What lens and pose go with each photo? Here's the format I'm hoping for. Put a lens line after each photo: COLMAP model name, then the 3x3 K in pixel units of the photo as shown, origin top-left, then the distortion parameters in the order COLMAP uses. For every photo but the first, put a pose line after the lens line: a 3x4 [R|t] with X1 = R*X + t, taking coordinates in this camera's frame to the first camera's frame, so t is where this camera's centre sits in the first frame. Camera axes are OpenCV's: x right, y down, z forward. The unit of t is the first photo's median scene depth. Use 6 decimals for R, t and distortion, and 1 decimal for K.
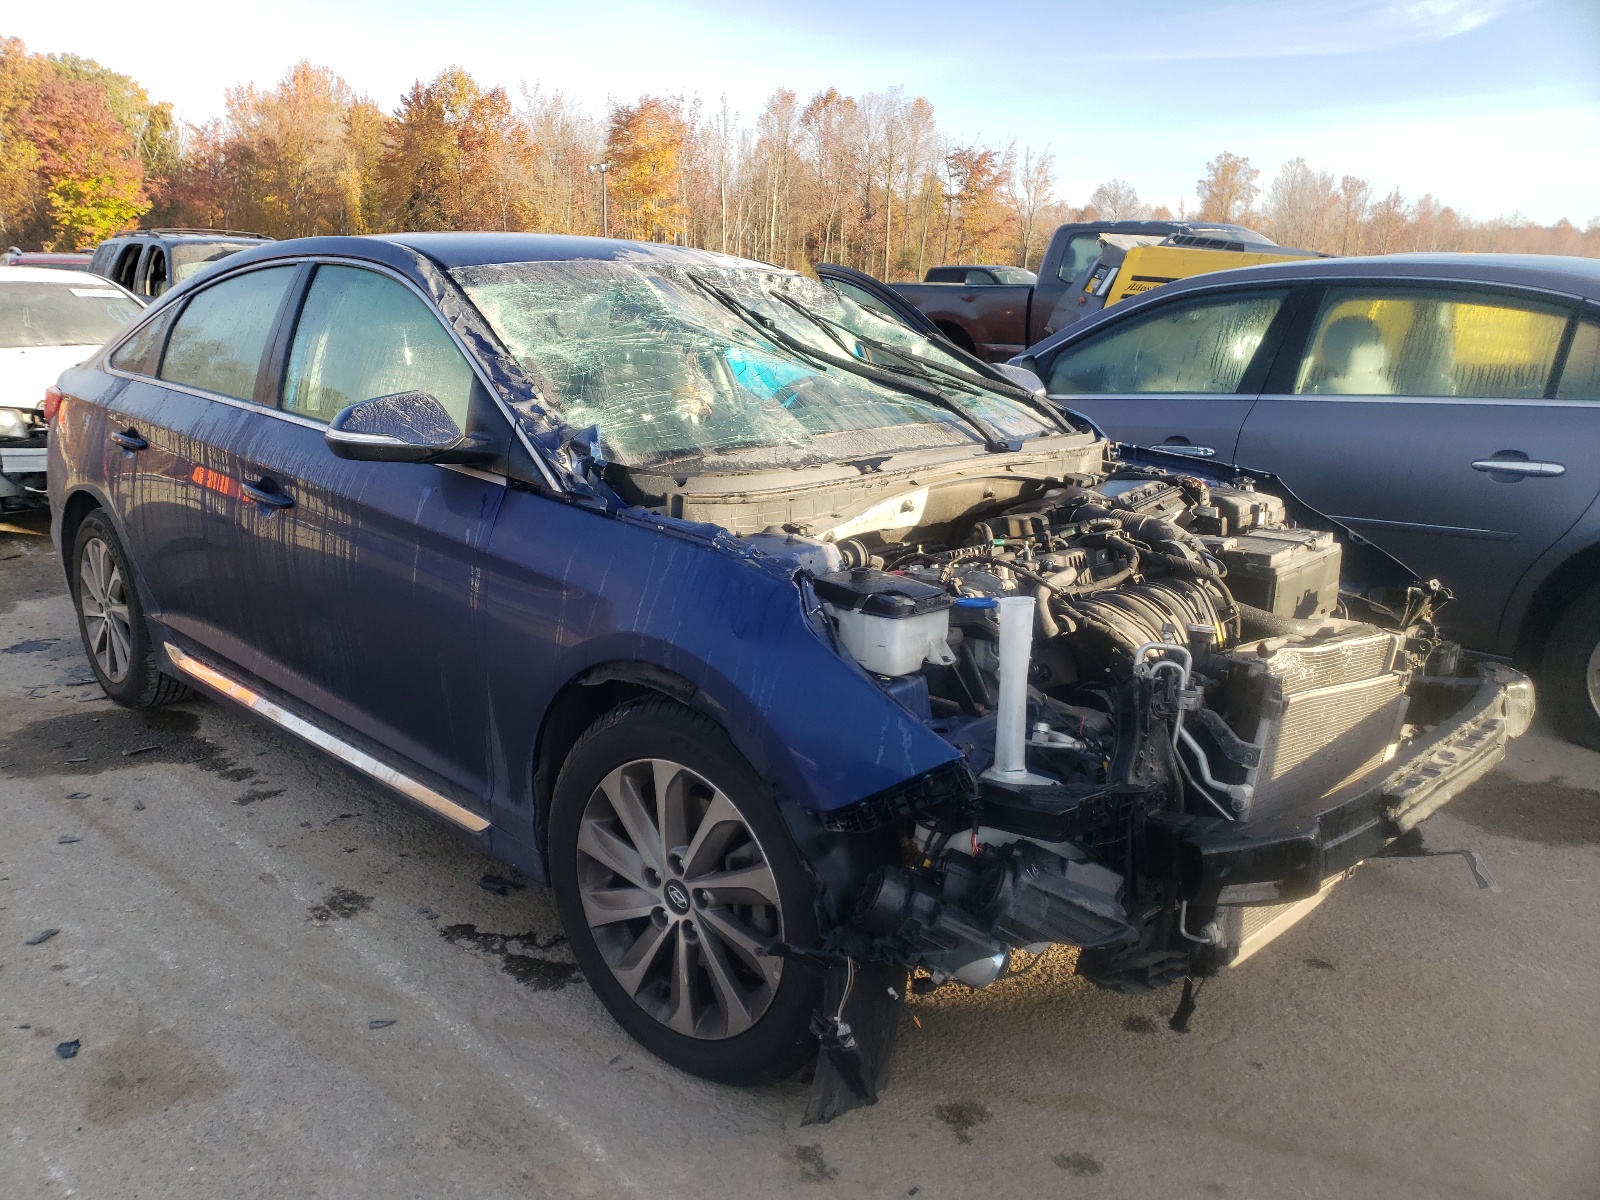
lens RADIAL K [[1630.6, 0, 800.0], [0, 1630.6, 600.0], [0, 0, 1]] dist [0.060937, -0.000091]
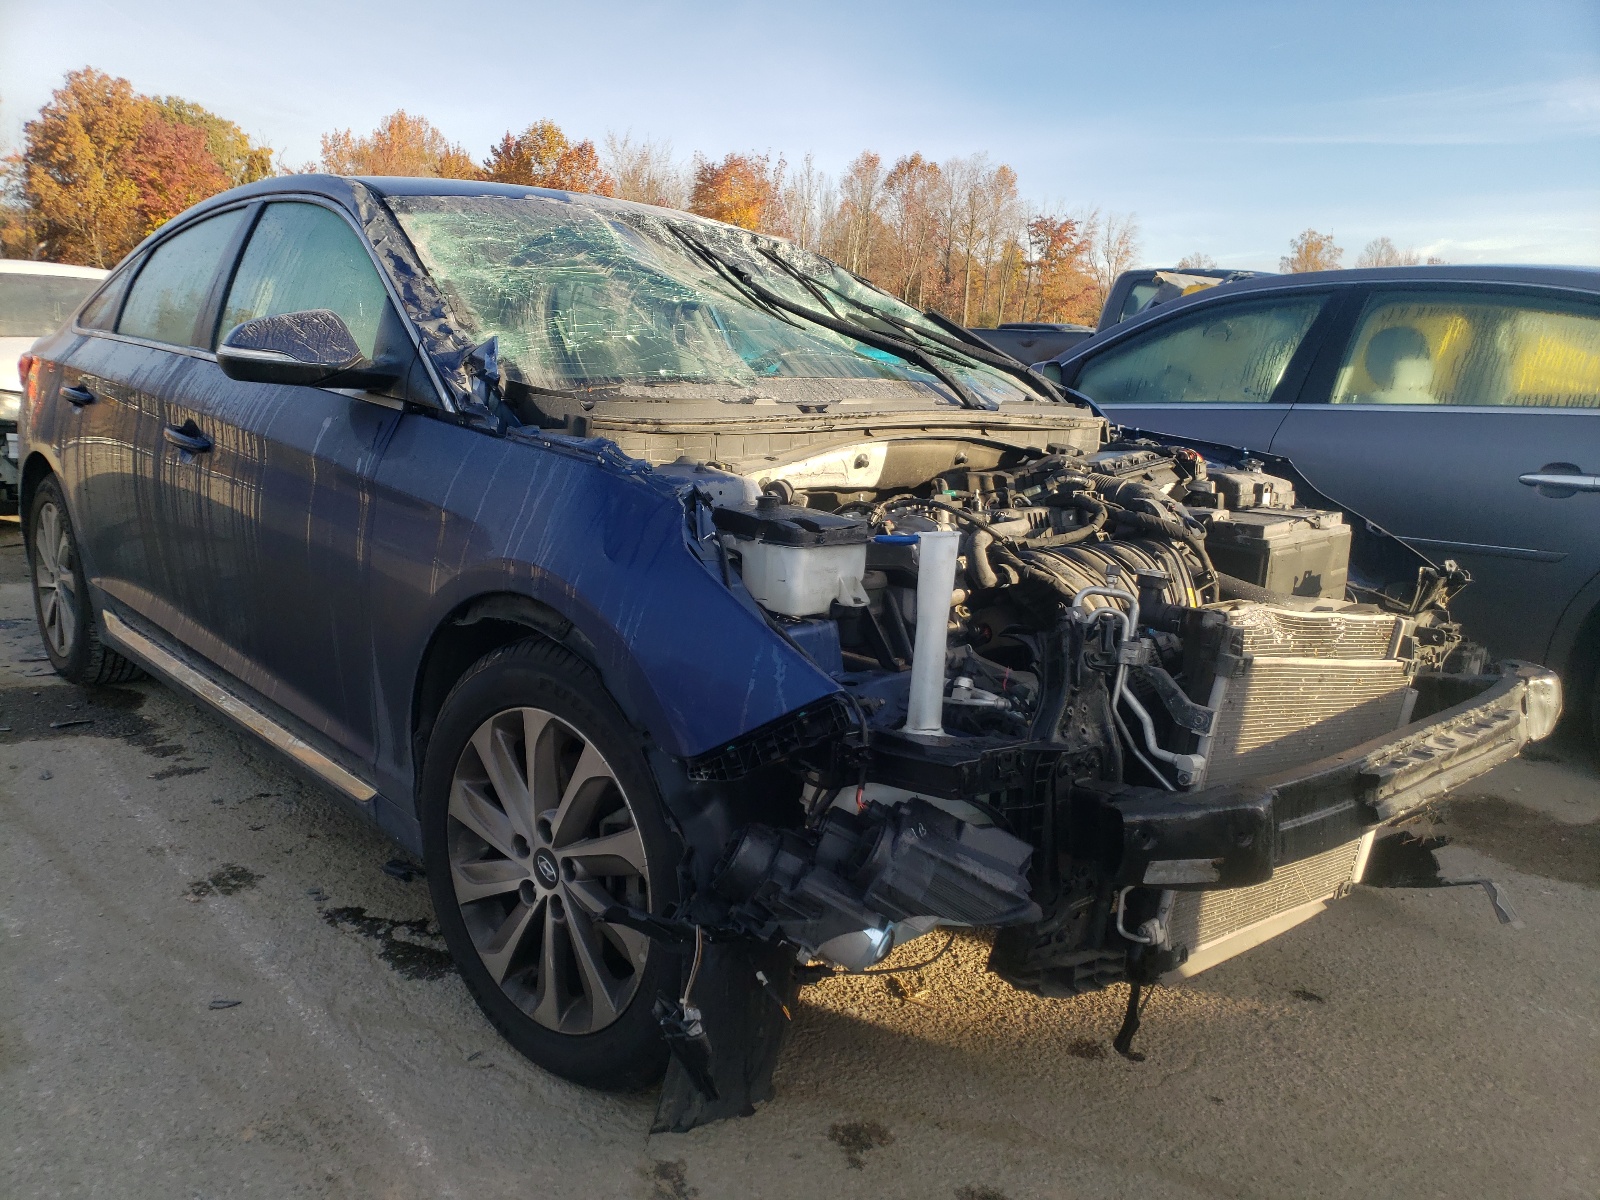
lens RADIAL K [[1630.6, 0, 800.0], [0, 1630.6, 600.0], [0, 0, 1]] dist [0.060937, -0.000091]
pose [[0.998373, 0.040518, -0.040115, 0.081230], [-0.041887, 0.998547, -0.033904, 0.057831], [0.038683, 0.035529, 0.998620, 0.119632]]
